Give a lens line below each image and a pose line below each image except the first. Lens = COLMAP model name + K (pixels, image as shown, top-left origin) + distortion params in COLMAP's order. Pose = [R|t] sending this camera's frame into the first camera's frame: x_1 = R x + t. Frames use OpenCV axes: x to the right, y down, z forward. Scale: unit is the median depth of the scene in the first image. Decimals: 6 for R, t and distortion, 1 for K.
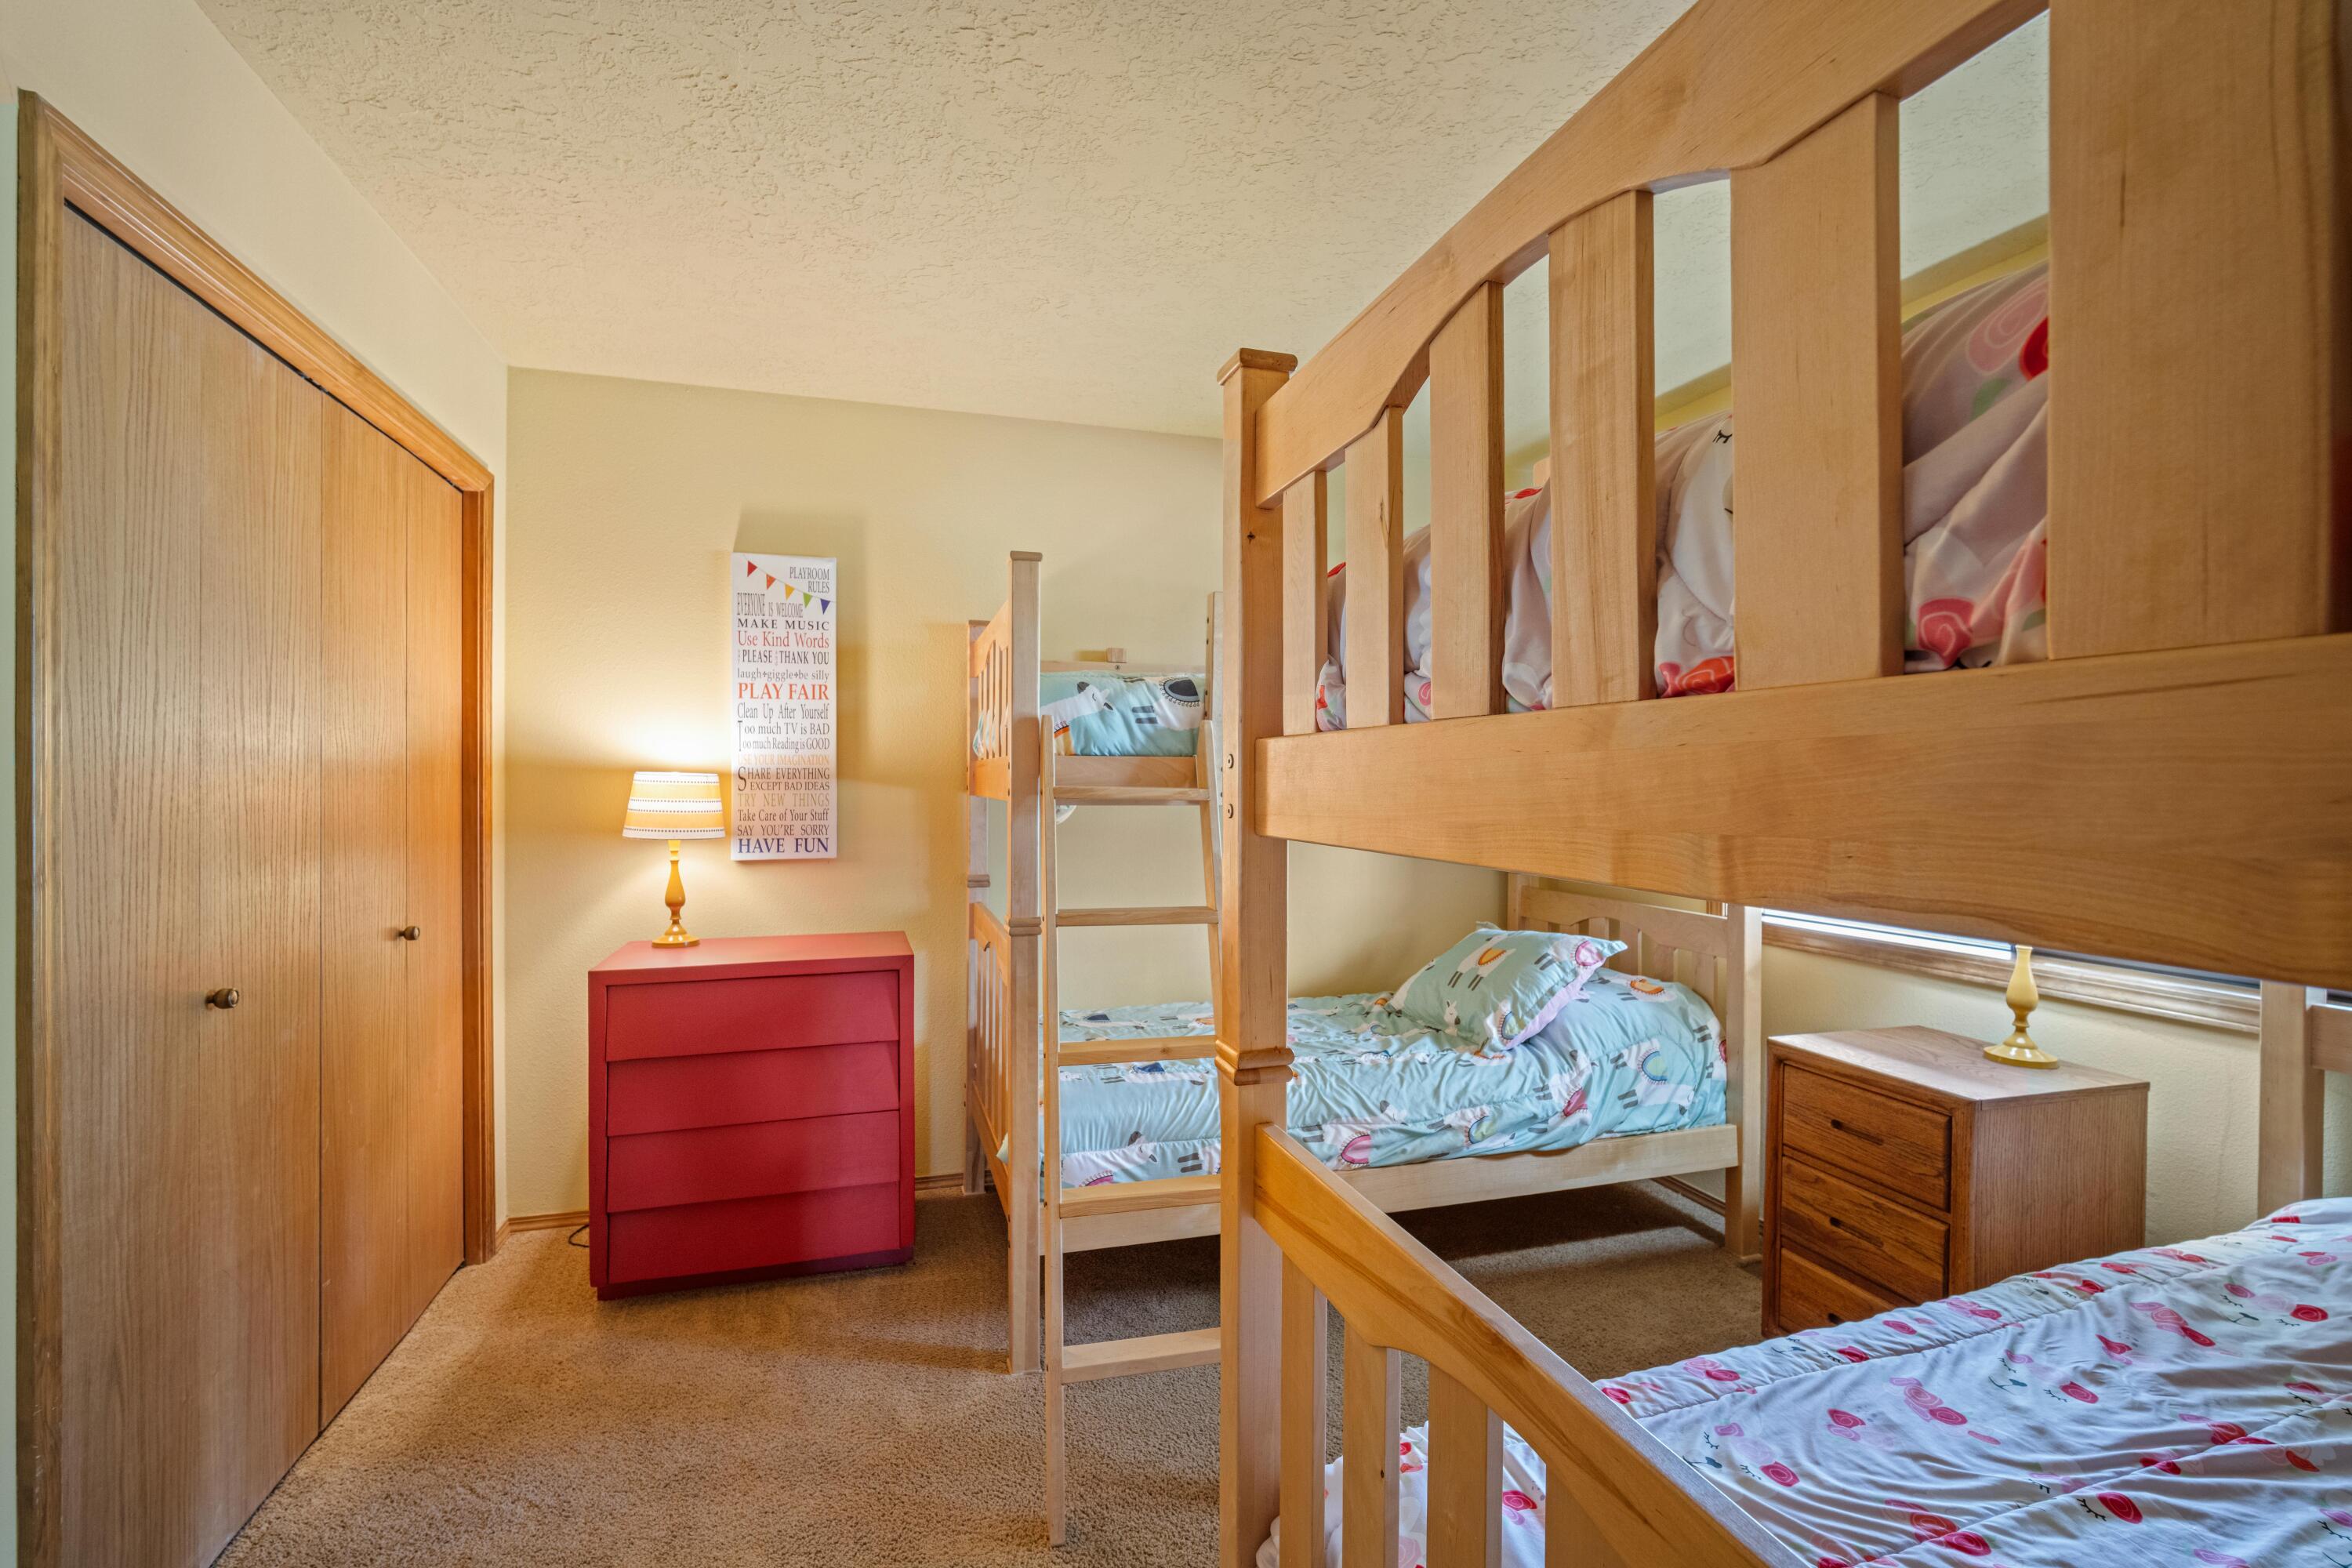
lens RADIAL K [[1027.2, 0, 1177.5], [0, 1027.2, 779.2], [0, 0, 1]] dist [-0.015375, 0.003426]
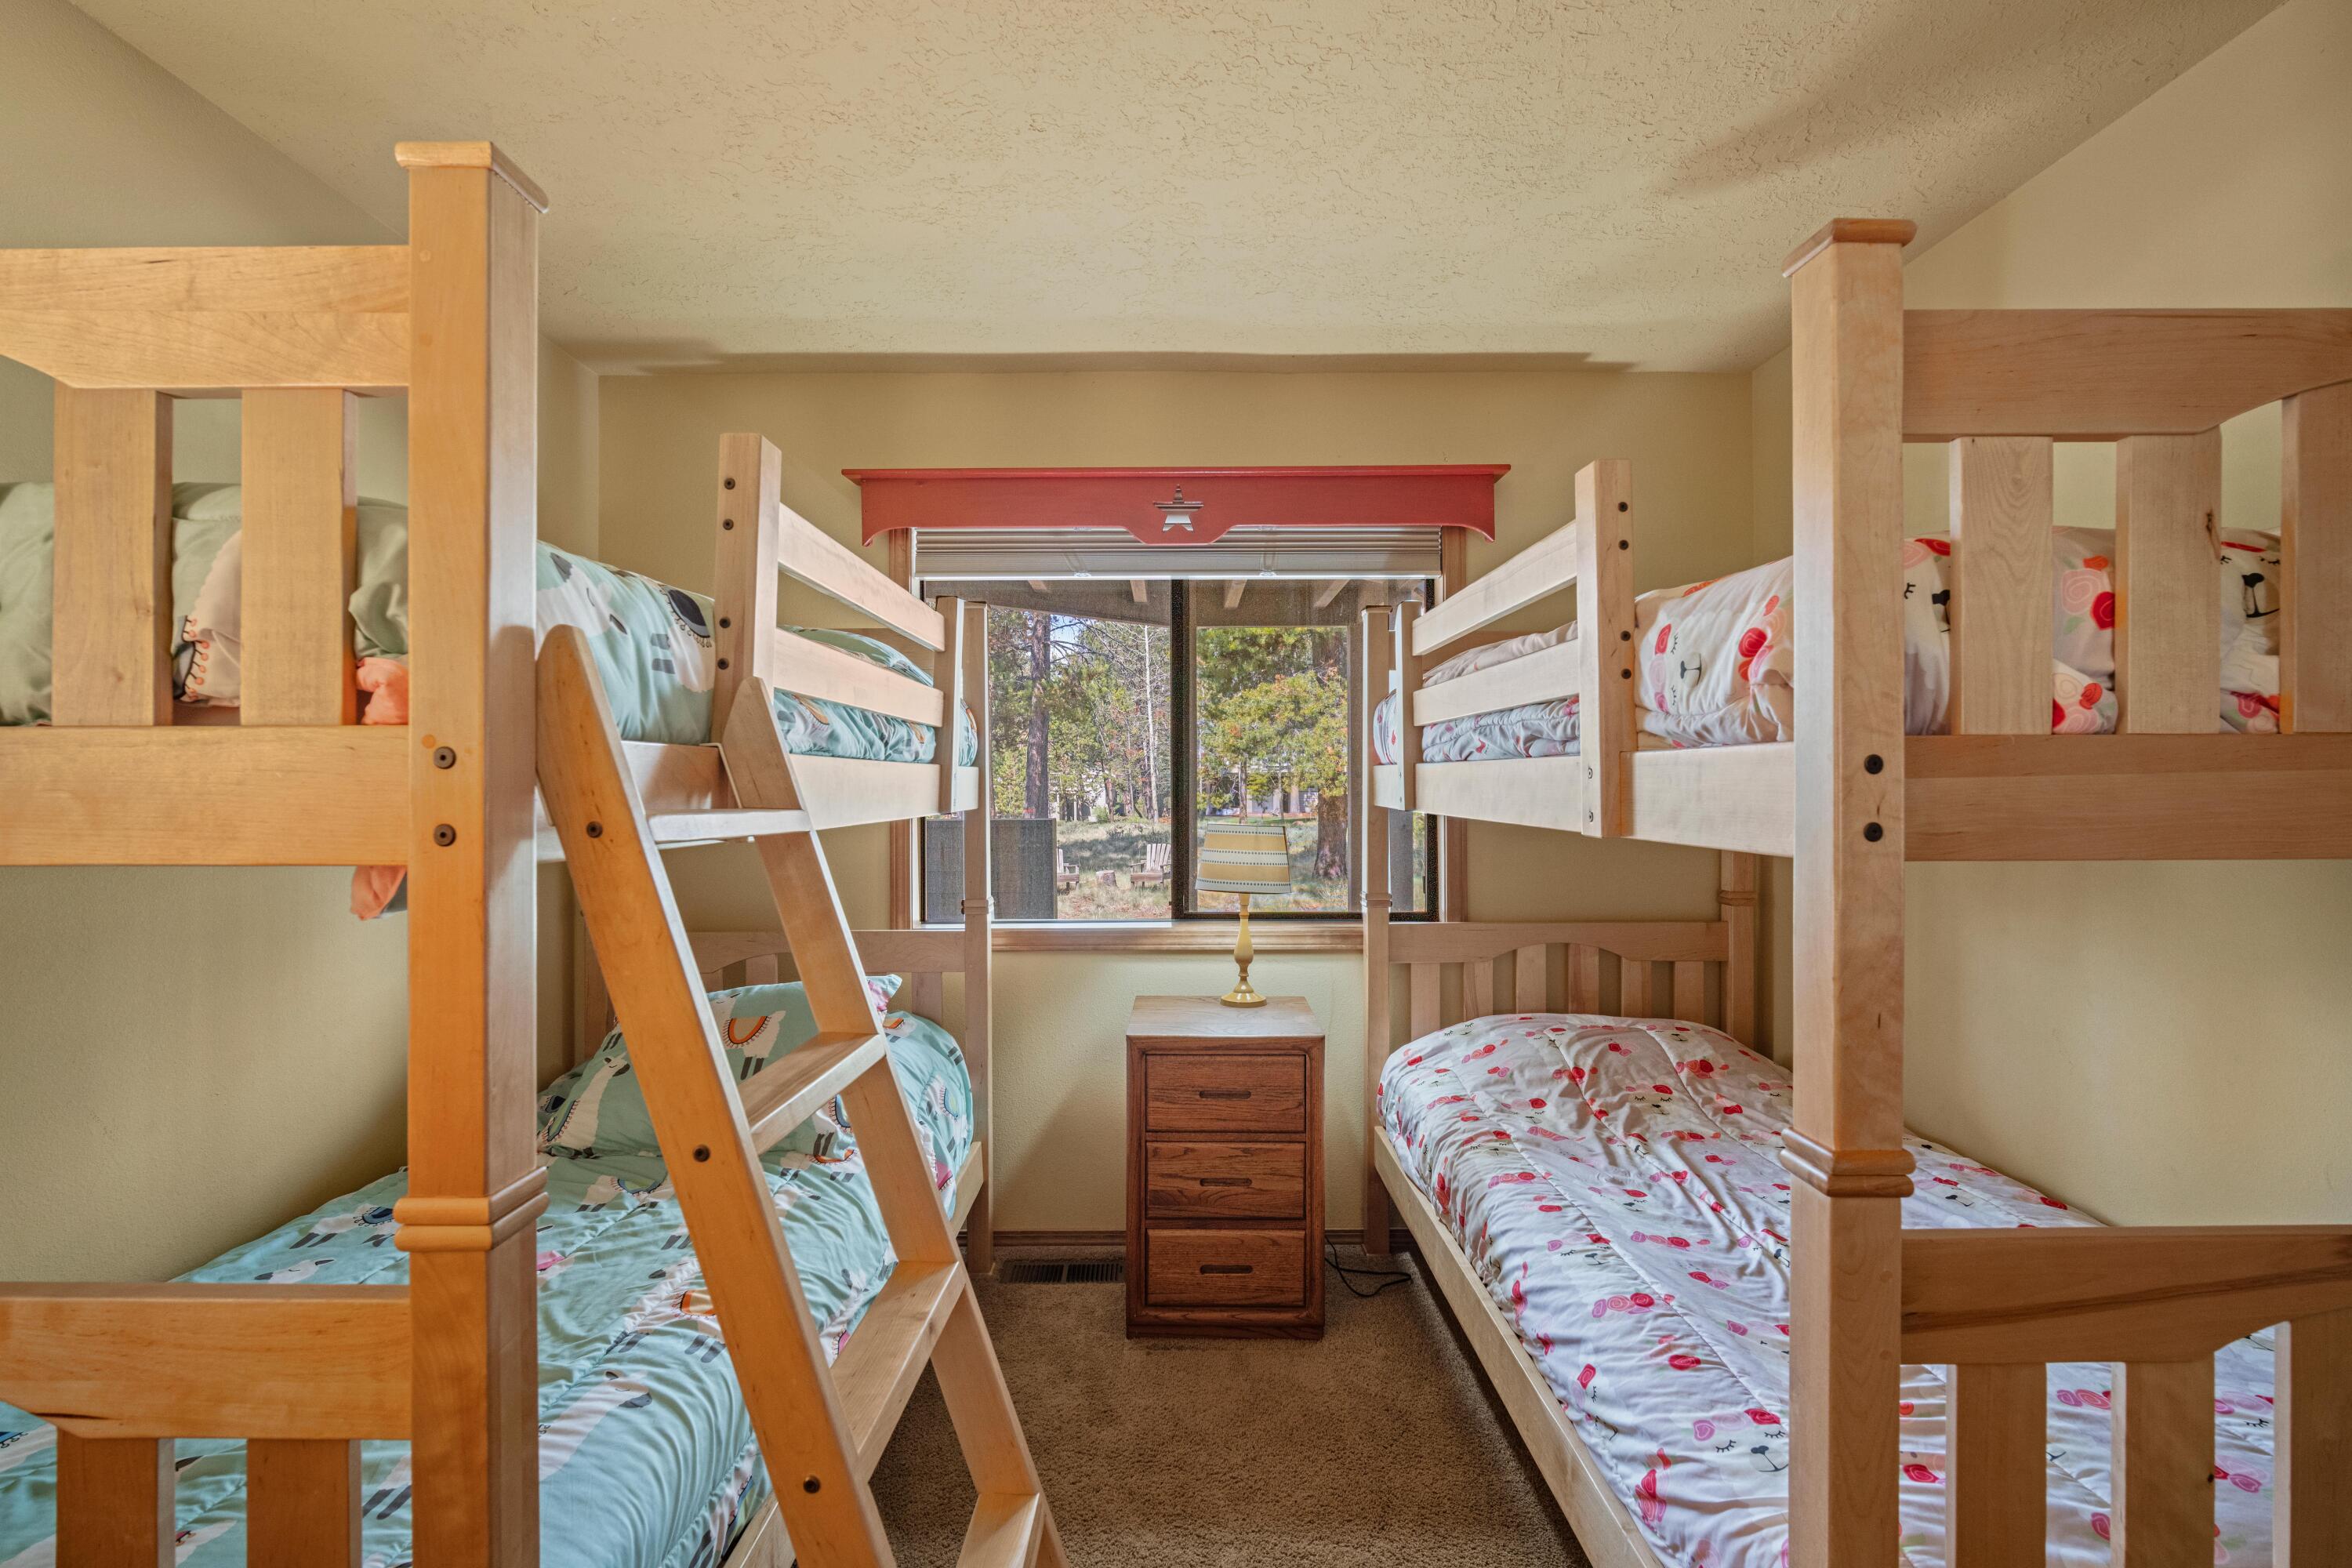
lens RADIAL K [[1027.2, 0, 1174.9], [0, 1027.2, 781.7], [0, 0, 1]] dist [-0.015375, 0.003426]
pose [[0.290701, -0.001231, 0.956813, -0.439347], [0.004464, 0.999990, -0.000070, -0.003966], [-0.956803, 0.004292, 0.290704, 0.704918]]
